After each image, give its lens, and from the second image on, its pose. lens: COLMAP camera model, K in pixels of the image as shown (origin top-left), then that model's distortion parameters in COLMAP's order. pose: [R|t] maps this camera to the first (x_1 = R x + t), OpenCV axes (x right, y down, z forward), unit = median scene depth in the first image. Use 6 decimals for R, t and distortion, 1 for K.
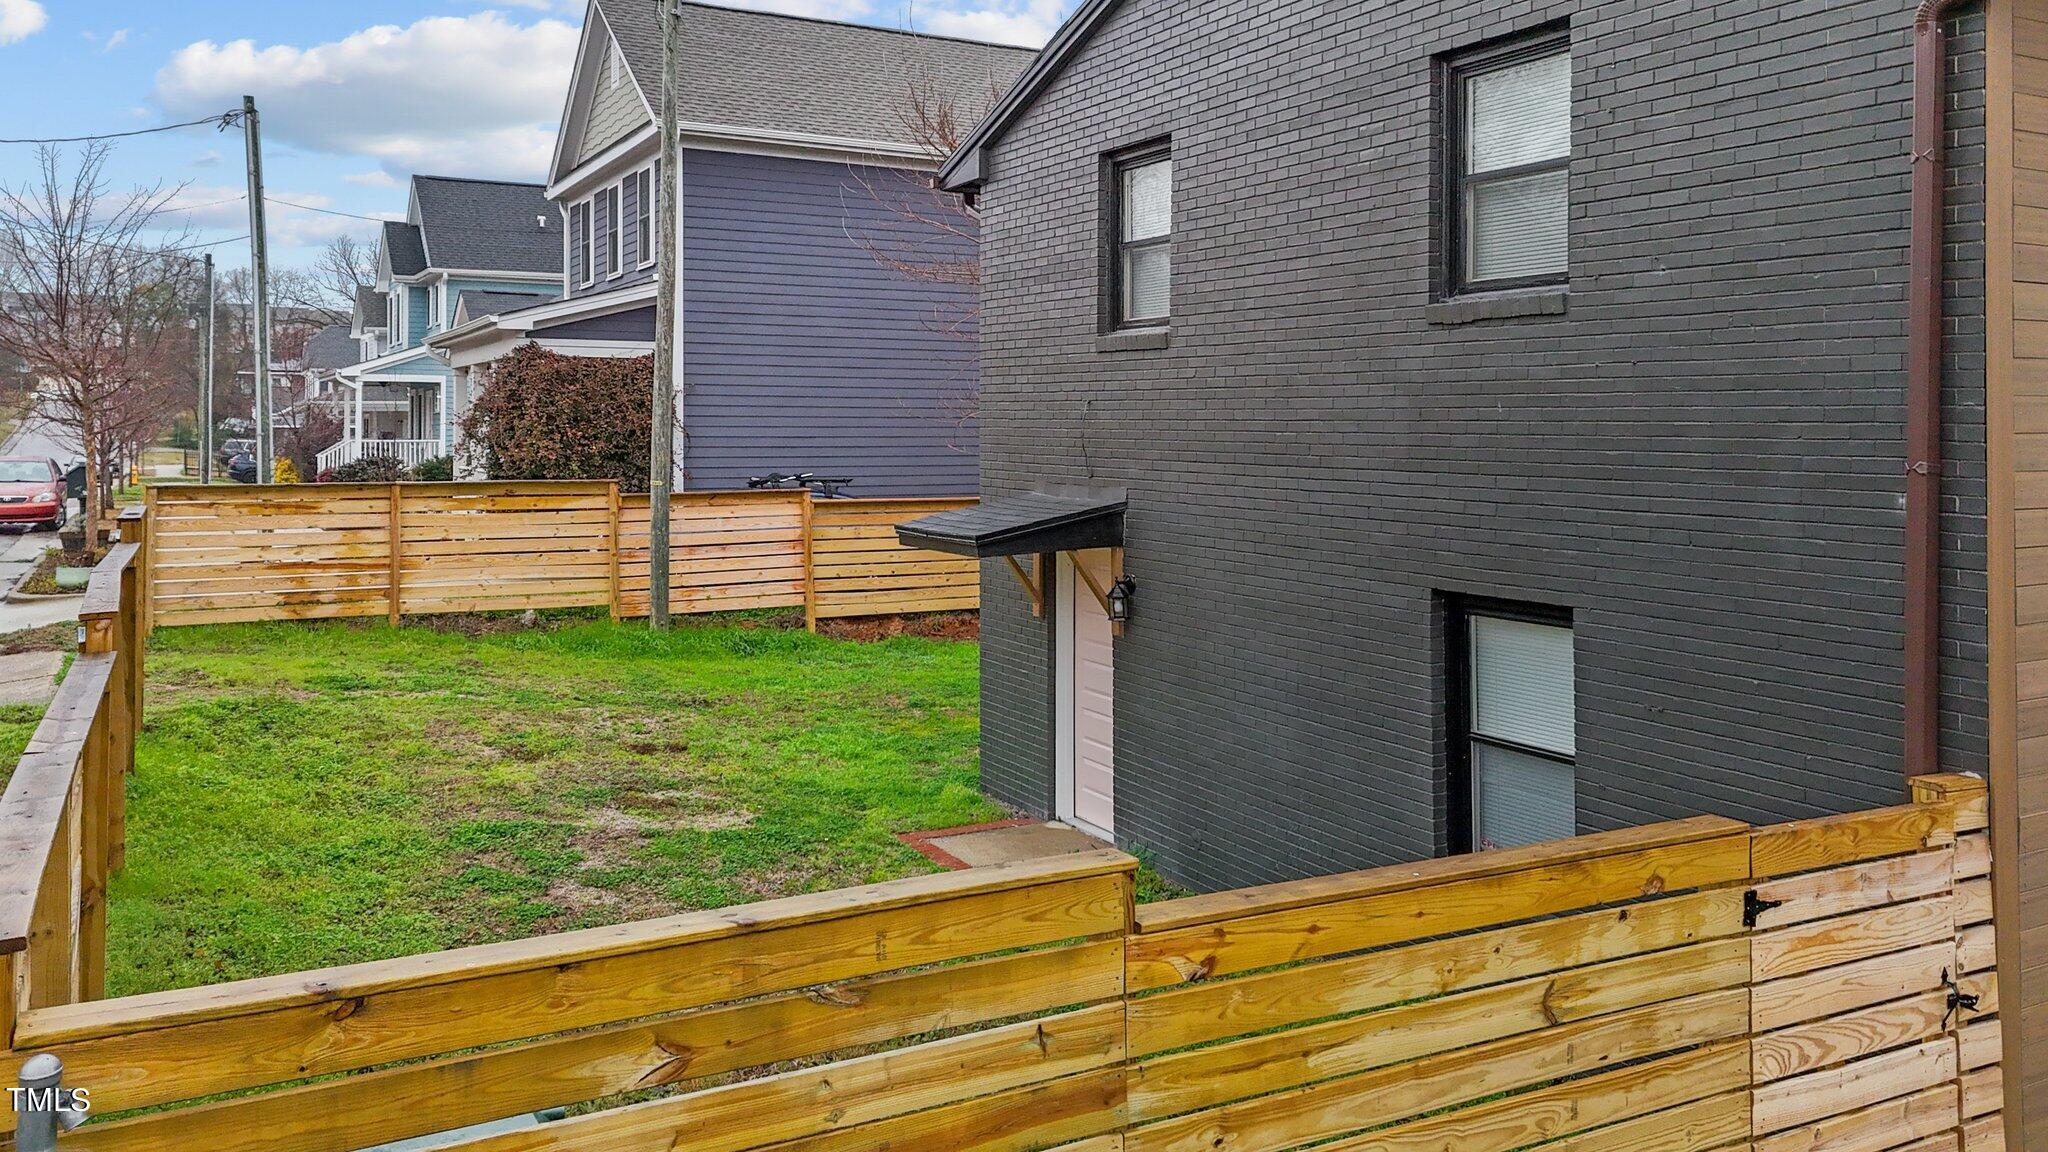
lens RADIAL K [[1569.7, 0, 1021.3], [0, 1569.7, 510.9], [0, 0, 1]] dist [0.106494, -0.089984]
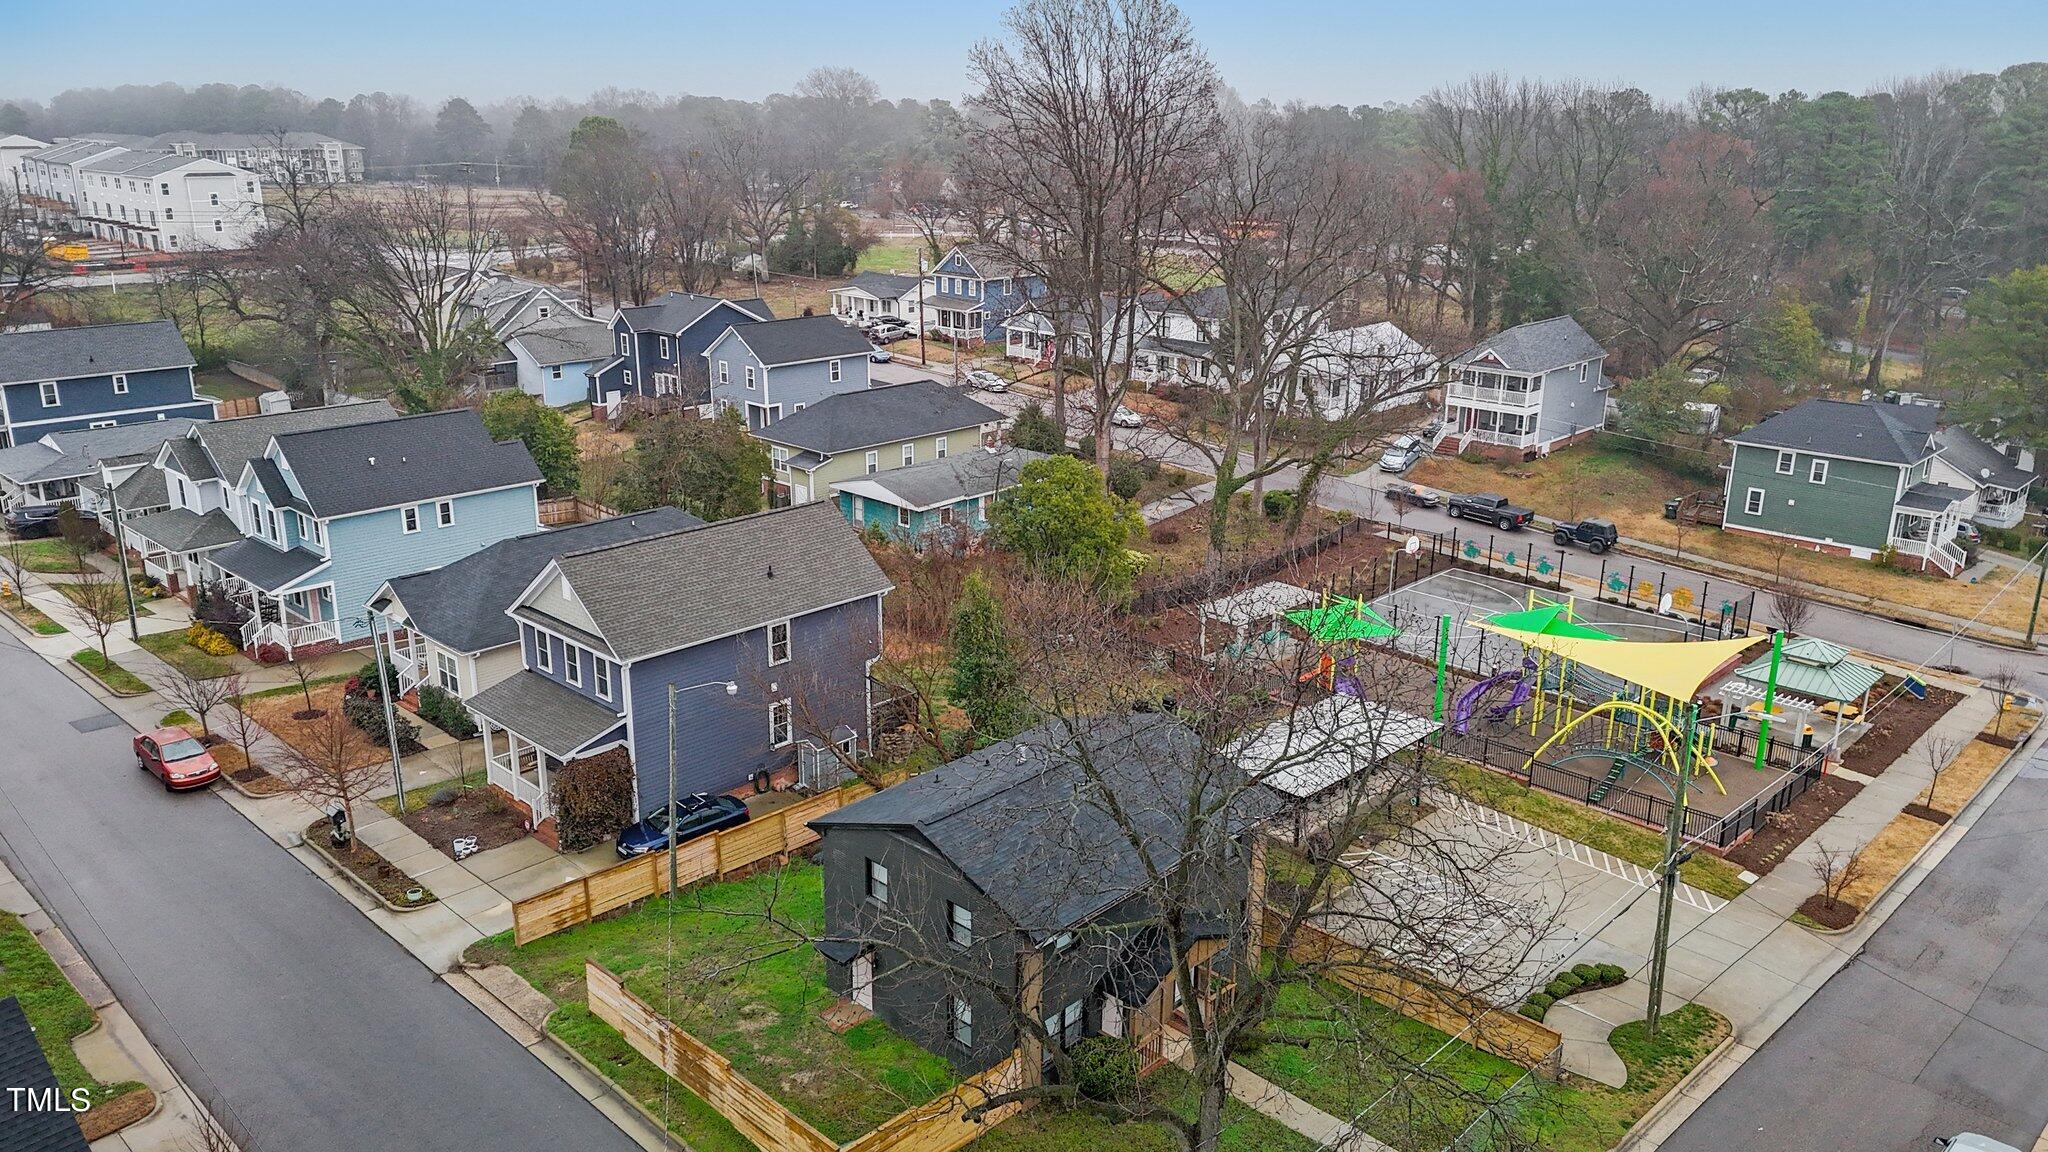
lens RADIAL K [[1548.1, 0, 1024.0], [0, 1548.1, 576.0], [0, 0, 1]] dist [0.031946, -0.006203]
pose [[0.952464, -0.079355, 0.294135, -0.821974], [0.001583, 0.966756, 0.255696, -2.372812], [-0.304647, -0.243076, 0.920926, -3.143869]]
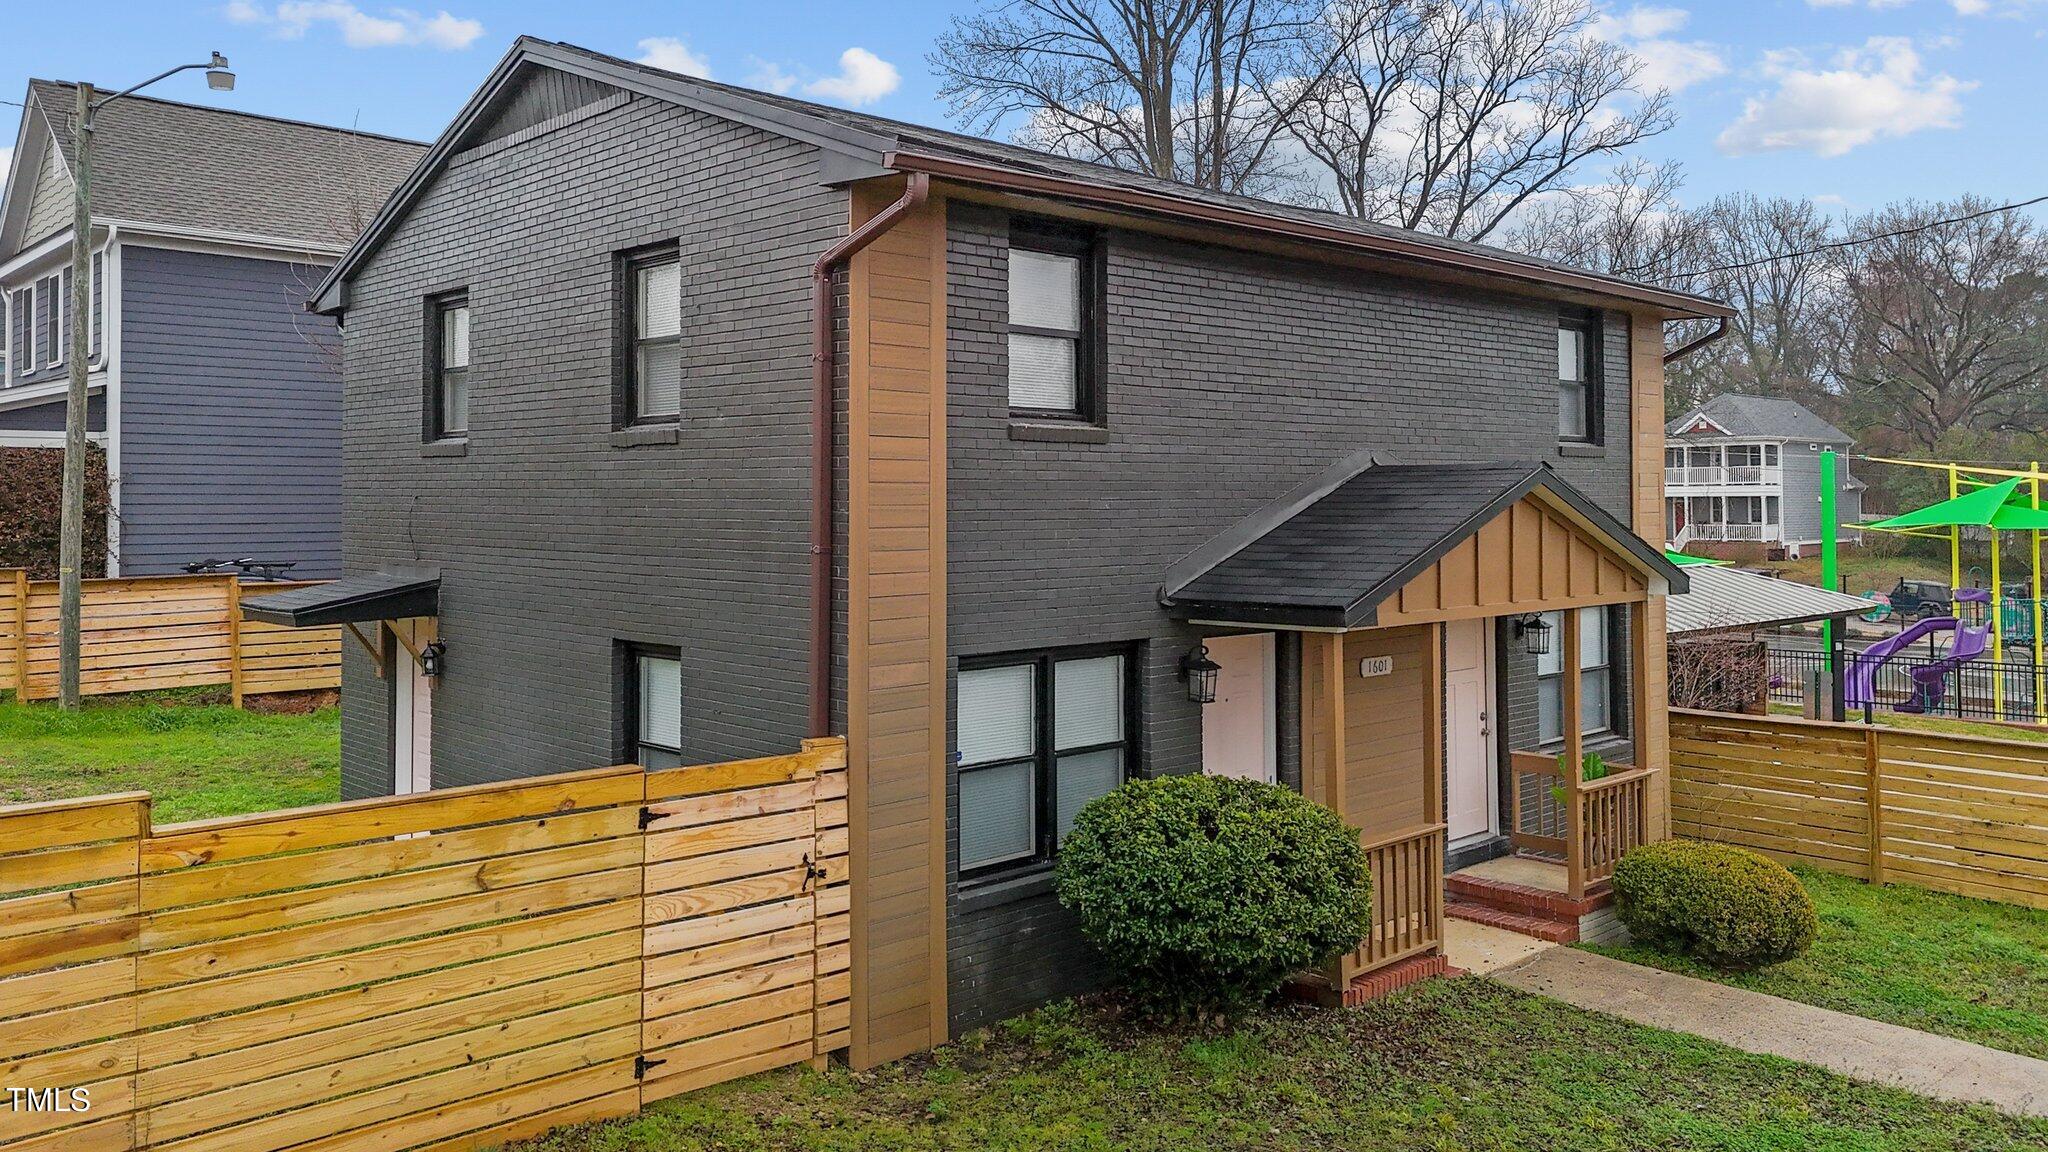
lens RADIAL K [[1555.0, 0, 1014.9], [0, 1555.0, 538.5], [0, 0, 1]] dist [0.075767, -0.061770]
pose [[0.967465, -0.010406, 0.252790, 0.230402], [0.018466, 0.999393, -0.029533, 0.008100], [-0.252329, 0.033240, 0.967070, -0.365096]]
